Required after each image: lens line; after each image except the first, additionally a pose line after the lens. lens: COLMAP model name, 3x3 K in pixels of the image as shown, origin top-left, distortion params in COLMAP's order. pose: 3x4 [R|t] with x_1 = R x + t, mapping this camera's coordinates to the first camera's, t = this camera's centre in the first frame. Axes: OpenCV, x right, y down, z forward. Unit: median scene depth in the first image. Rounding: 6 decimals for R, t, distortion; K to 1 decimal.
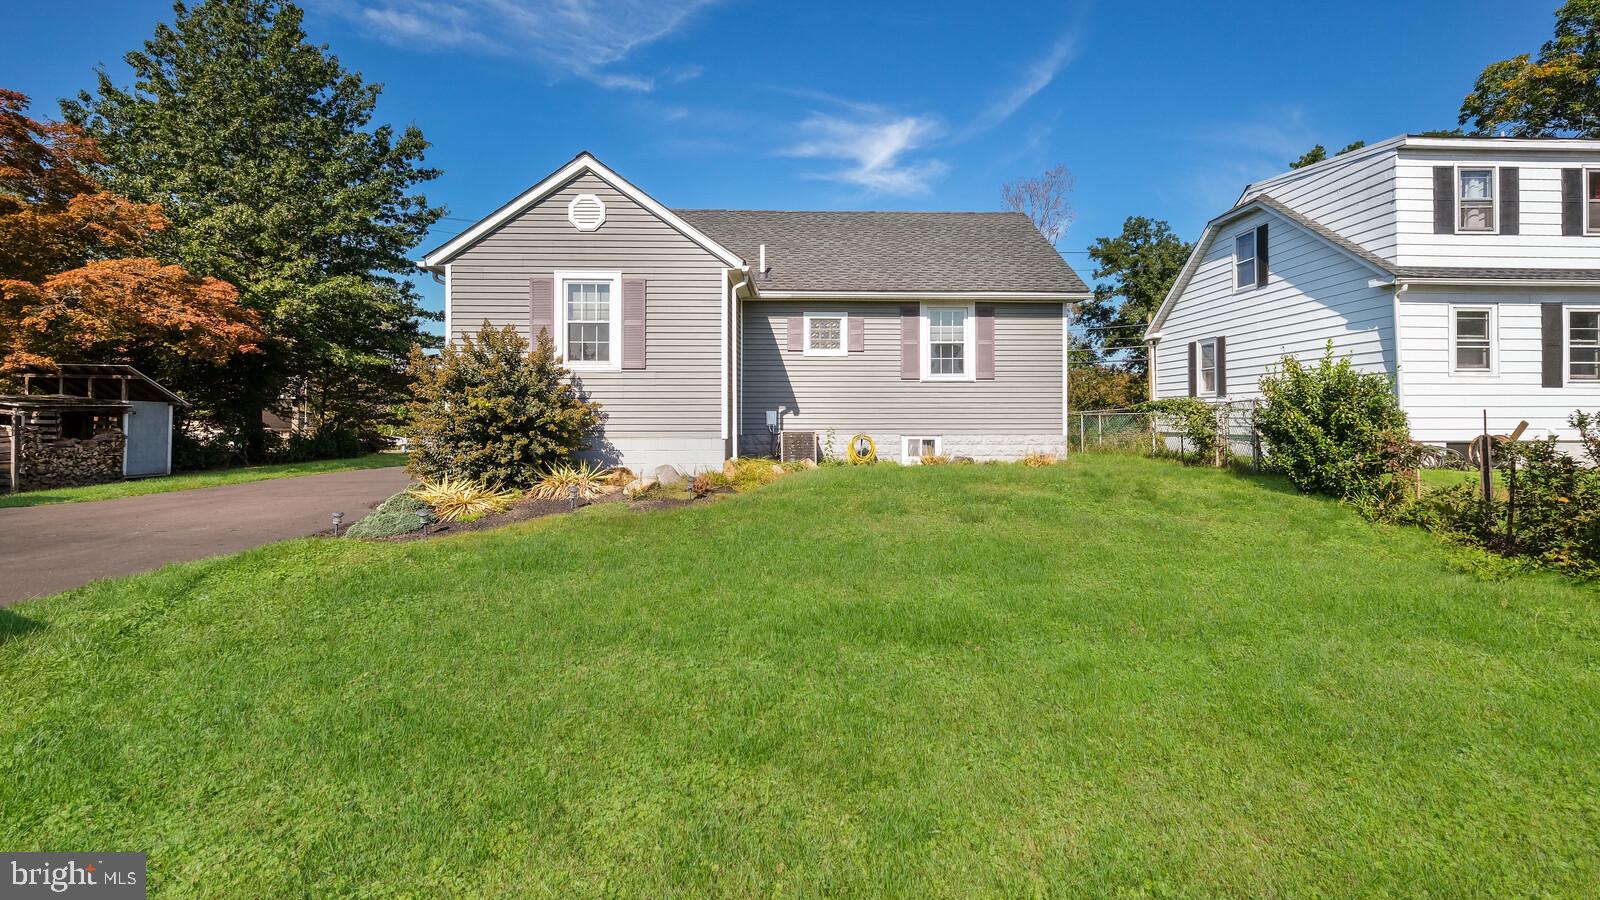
lens RADIAL K [[719.5, 0, 802.2], [0, 719.5, 407.9], [0, 0, 1]] dist [-0.001570, 0.000707]
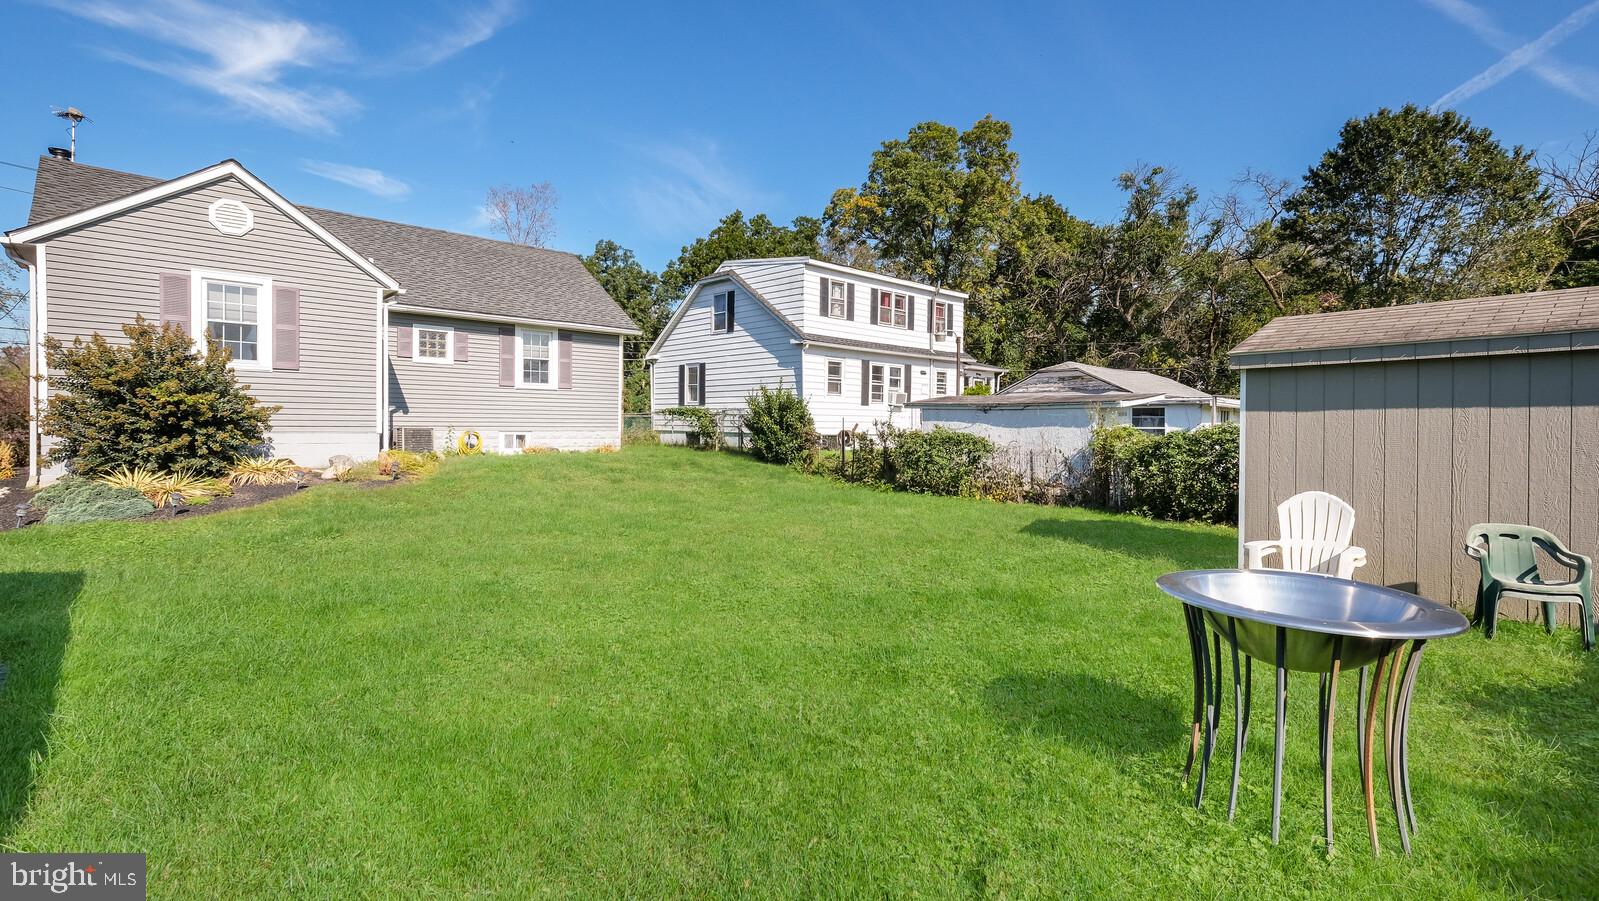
lens RADIAL K [[713.4, 0, 791.1], [0, 713.4, 420.3], [0, 0, 1]] dist [0.000602, 0.000477]
pose [[0.758212, 0.010662, 0.651920, -0.295238], [-0.020643, 0.999758, 0.007657, -0.000824], [-0.651681, -0.019264, 0.758249, -0.267876]]
